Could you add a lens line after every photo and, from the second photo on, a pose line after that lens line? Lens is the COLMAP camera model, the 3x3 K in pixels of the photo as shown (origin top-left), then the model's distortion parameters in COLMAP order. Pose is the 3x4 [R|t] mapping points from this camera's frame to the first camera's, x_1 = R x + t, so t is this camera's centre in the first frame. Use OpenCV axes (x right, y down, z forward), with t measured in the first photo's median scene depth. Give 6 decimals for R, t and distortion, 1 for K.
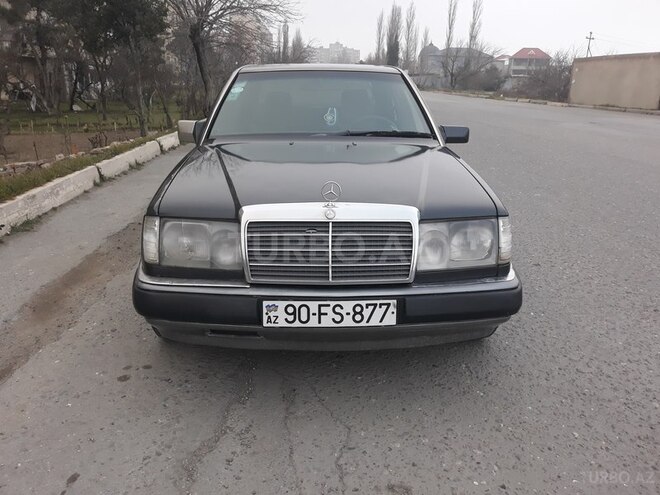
lens RADIAL K [[547.3, 0, 330.0], [0, 547.3, 247.5], [0, 0, 1]] dist [0.014712, 0.001131]
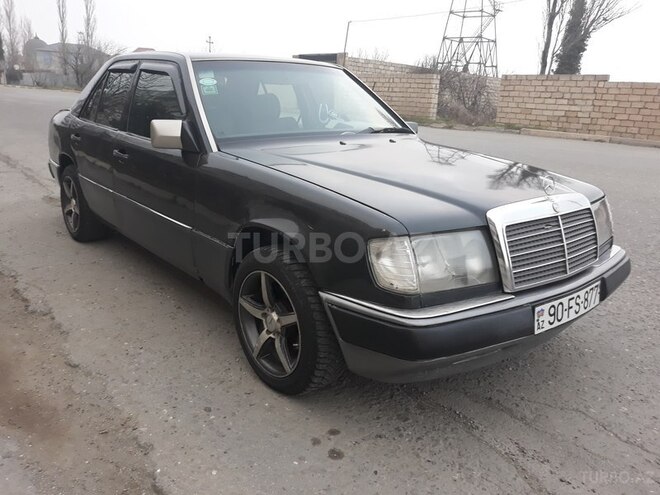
lens RADIAL K [[543.7, 0, 327.9], [0, 543.7, 268.9], [0, 0, 1]] dist [-0.017620, -0.000186]
pose [[0.798083, -0.172927, 0.577200, -0.911200], [0.150247, 0.984787, 0.087295, -0.099086], [-0.583514, 0.017054, 0.811924, 0.451920]]
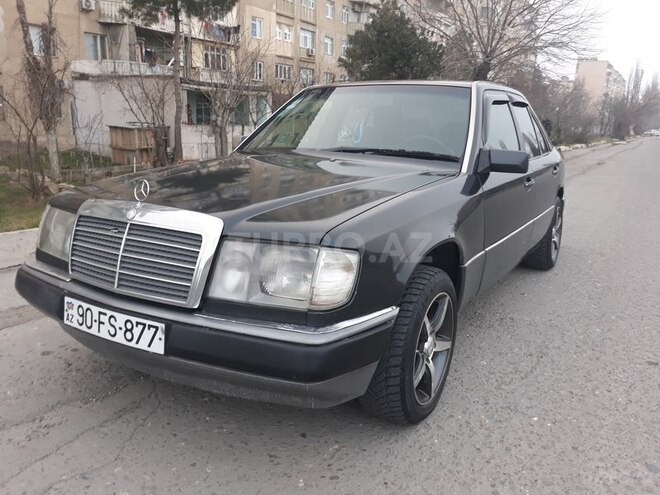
lens RADIAL K [[543.7, 0, 327.9], [0, 543.7, 268.9], [0, 0, 1]] dist [-0.017620, -0.000186]
pose [[0.831765, 0.146523, -0.535441, 0.753065], [-0.172725, 0.984969, 0.001221, -0.030582], [0.527572, 0.091468, 0.844571, 0.430871]]
